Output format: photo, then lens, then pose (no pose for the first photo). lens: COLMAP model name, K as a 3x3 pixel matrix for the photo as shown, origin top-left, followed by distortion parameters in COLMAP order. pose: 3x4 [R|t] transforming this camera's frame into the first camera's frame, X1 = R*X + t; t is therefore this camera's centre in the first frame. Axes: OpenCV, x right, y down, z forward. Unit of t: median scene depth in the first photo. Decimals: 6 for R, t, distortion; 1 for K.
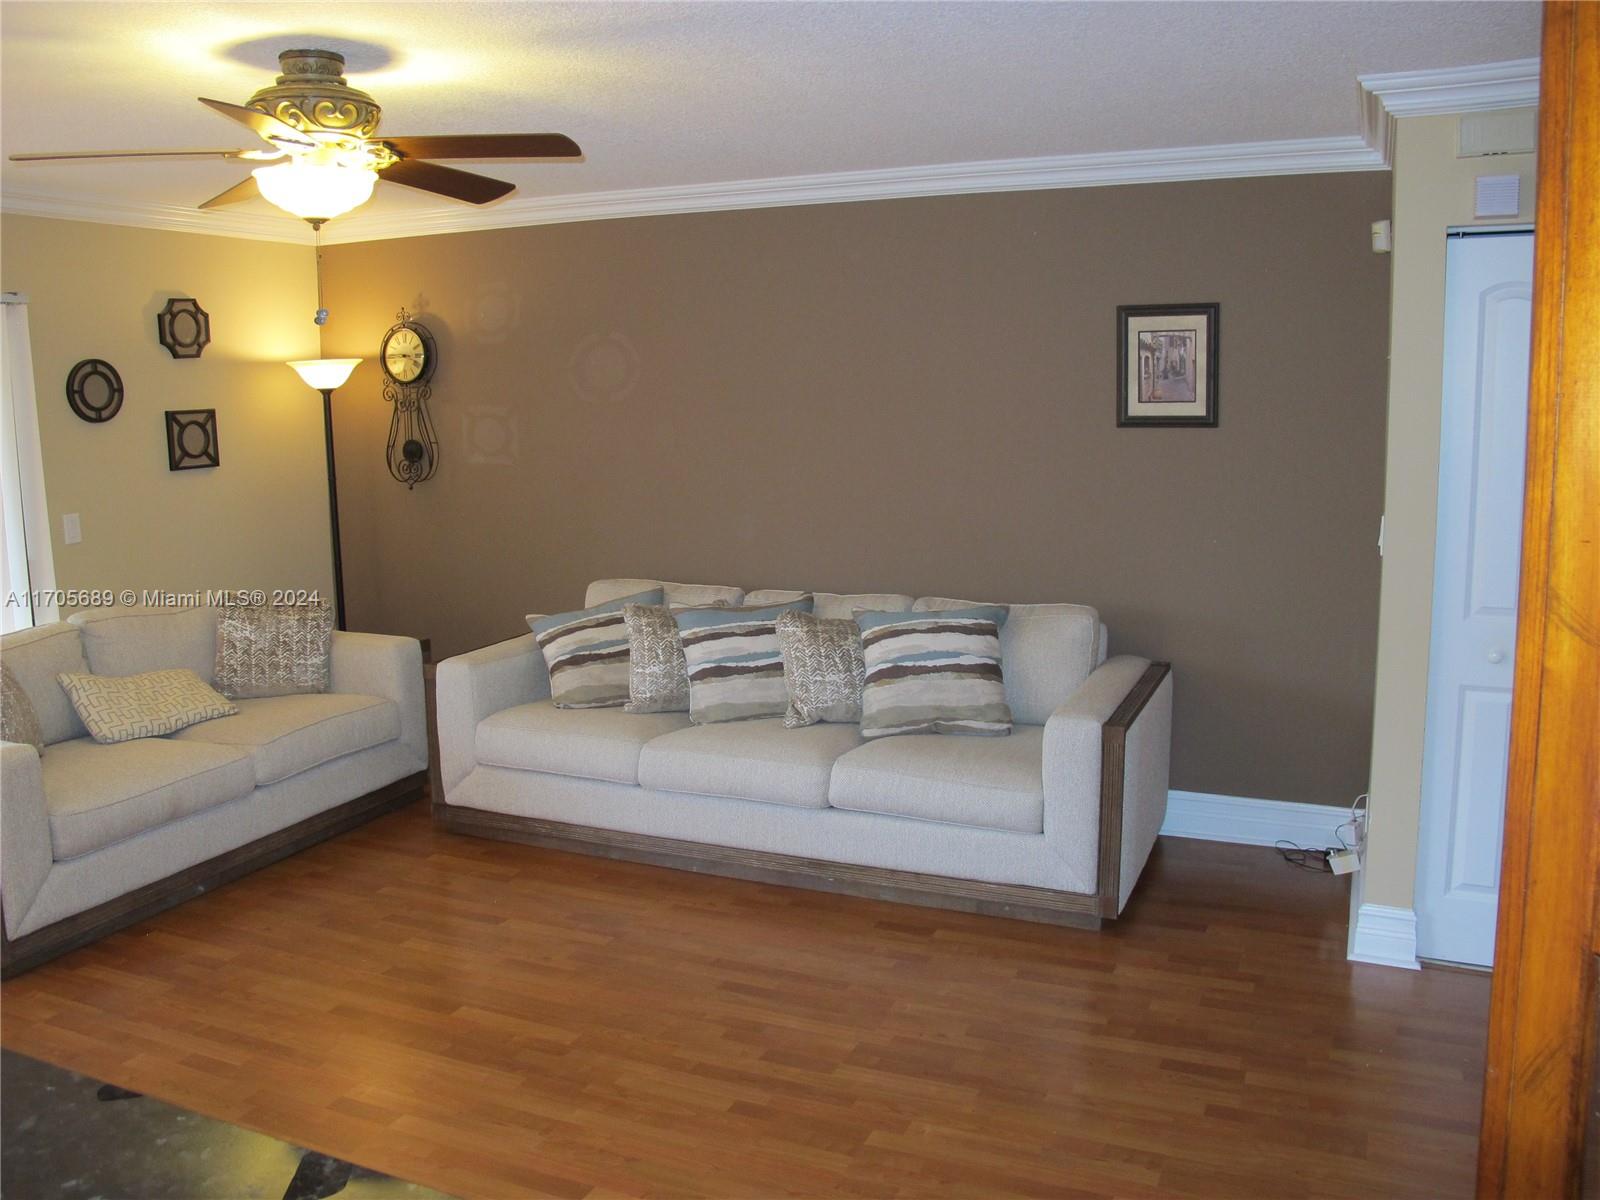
lens RADIAL K [[1346.5, 0, 779.5], [0, 1346.5, 581.0], [0, 0, 1]] dist [-0.148690, 0.108318]
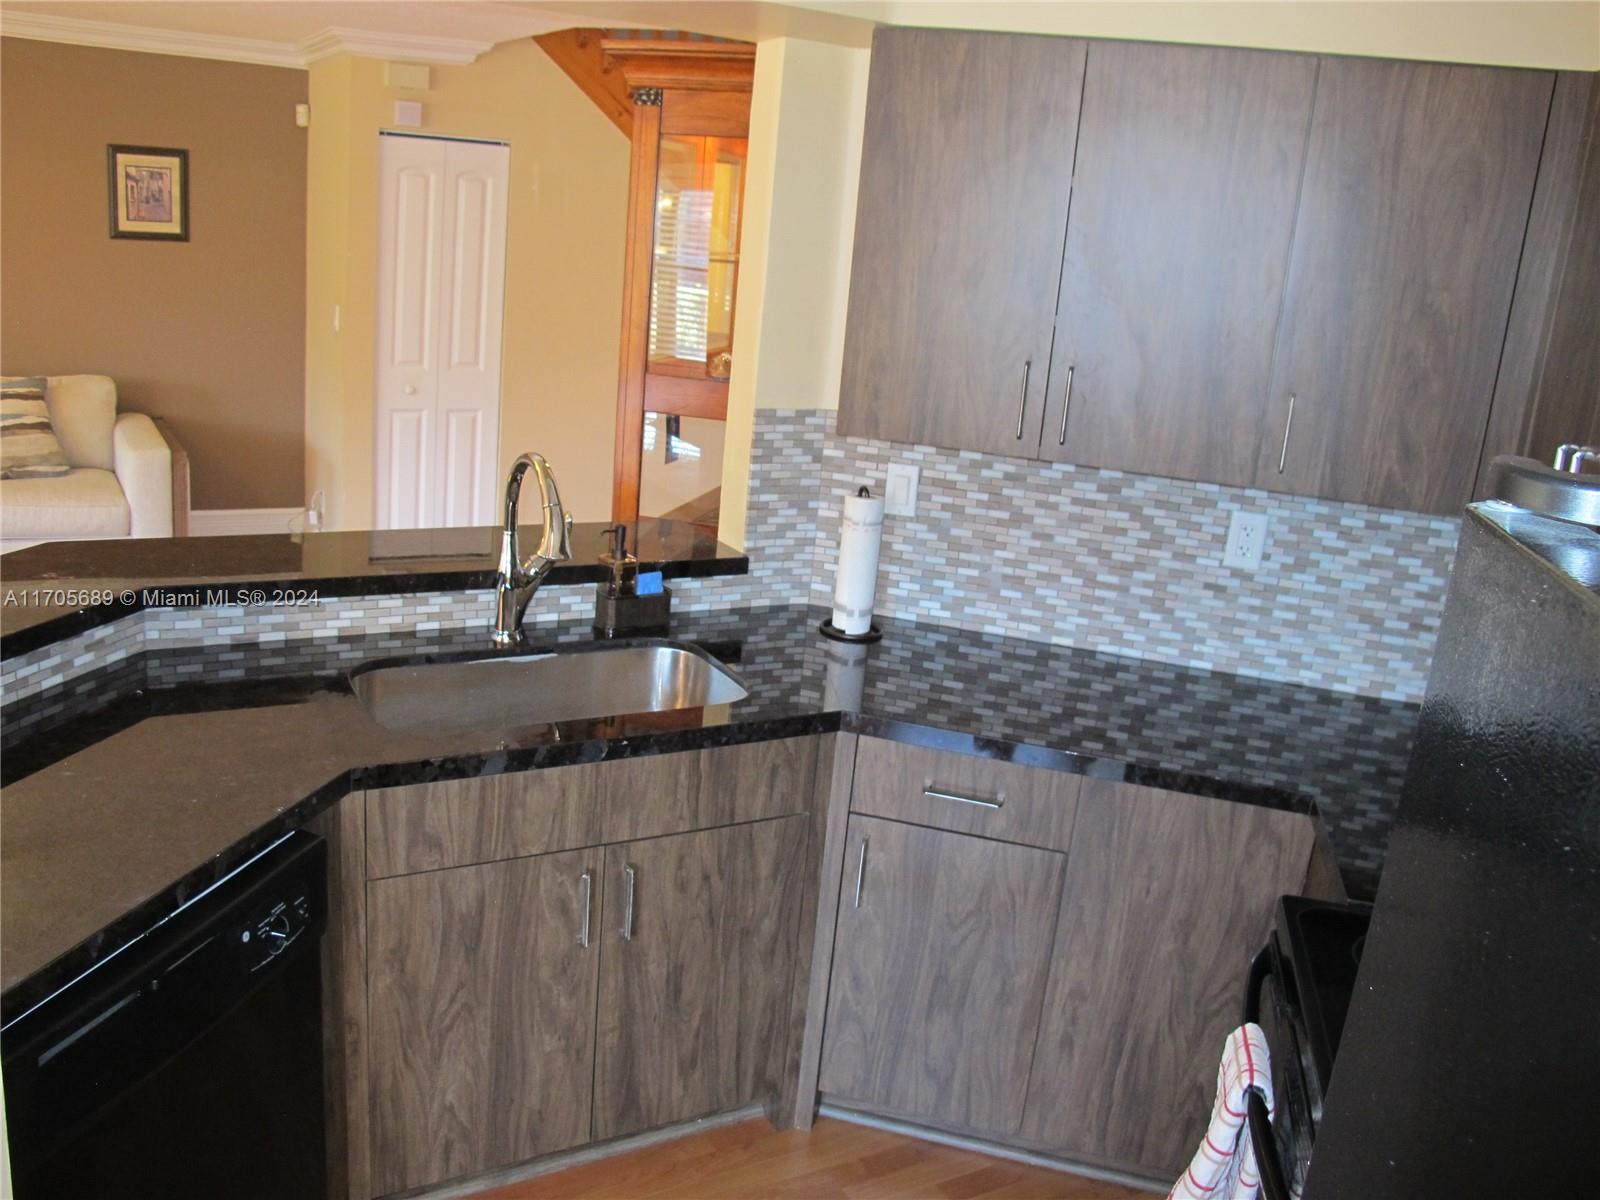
lens RADIAL K [[1346.5, 0, 779.5], [0, 1346.5, 581.0], [0, 0, 1]] dist [-0.148690, 0.108318]
pose [[0.579979, -0.144164, 0.801774, -0.444983], [0.022152, 0.986644, 0.161381, 0.026376], [-0.814330, -0.075836, 0.575426, -0.302053]]
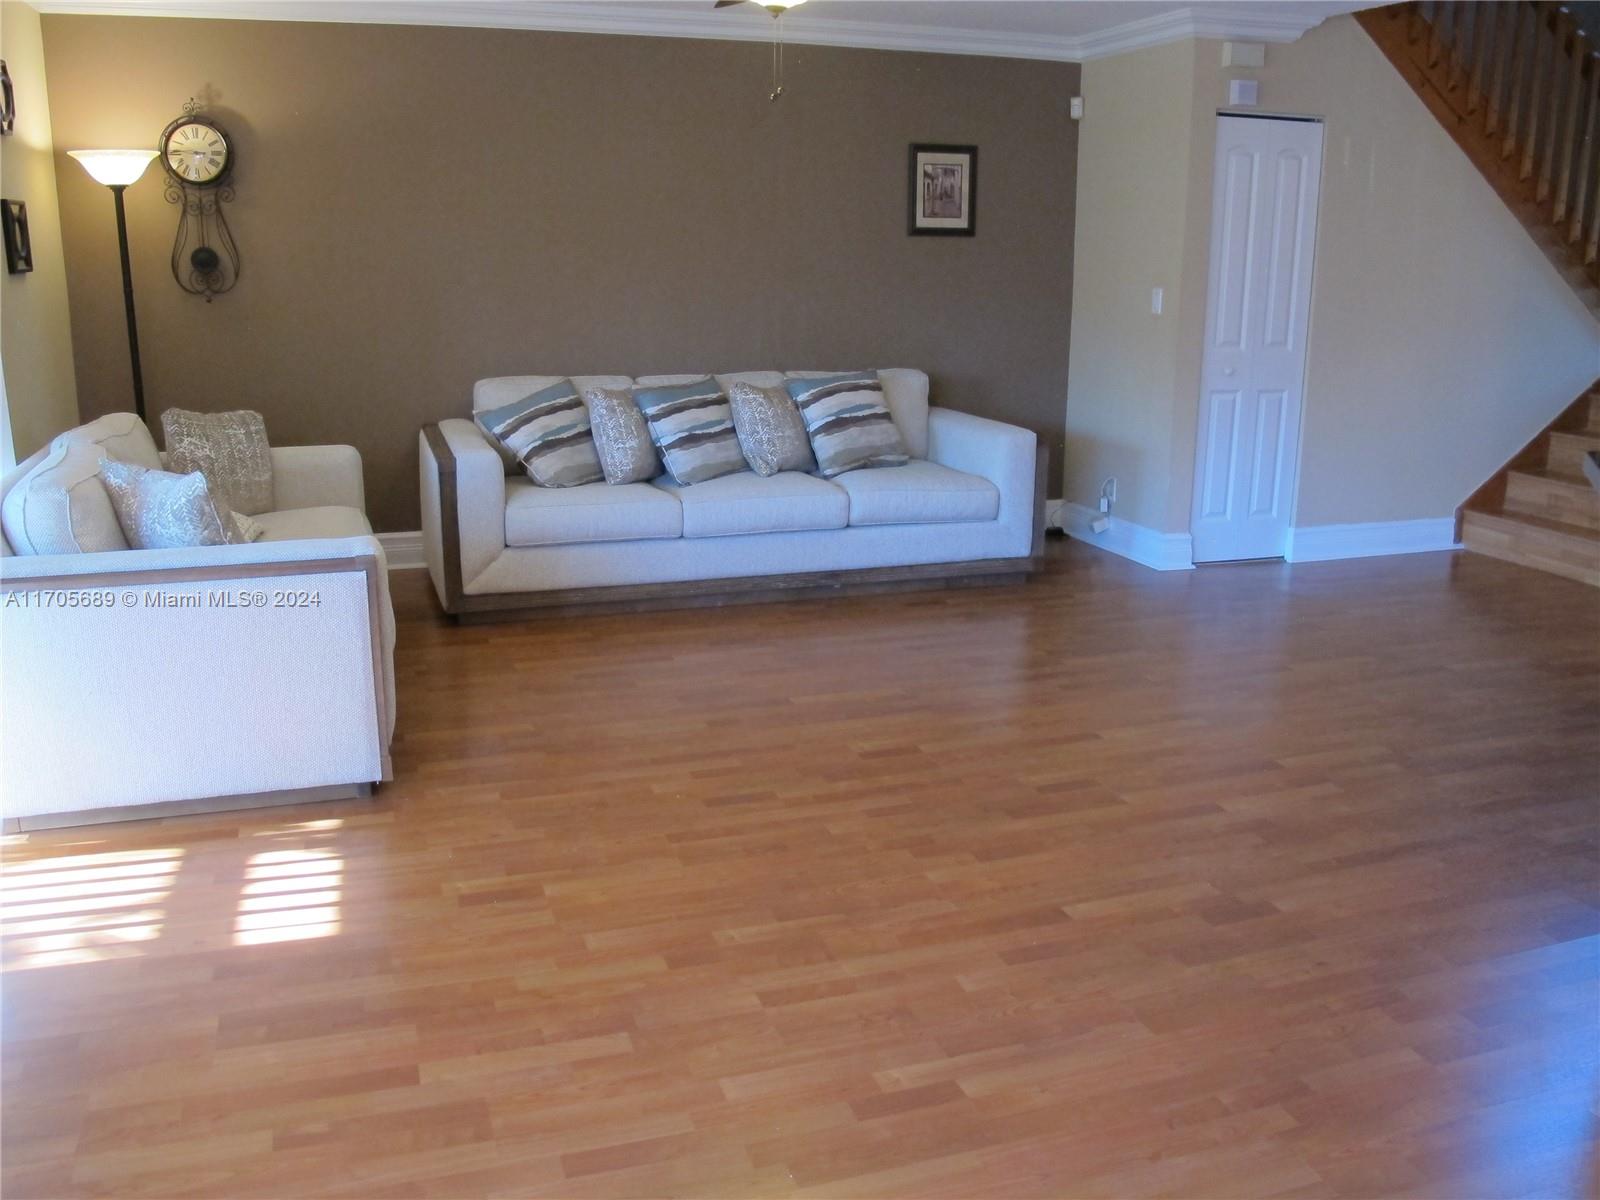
lens RADIAL K [[1346.5, 0, 779.5], [0, 1346.5, 581.0], [0, 0, 1]] dist [-0.148690, 0.108318]
pose [[0.738795, -0.142270, 0.658742, -0.786952], [0.078522, 0.988978, 0.125527, 0.050119], [-0.669340, -0.041013, 0.741823, 0.084291]]
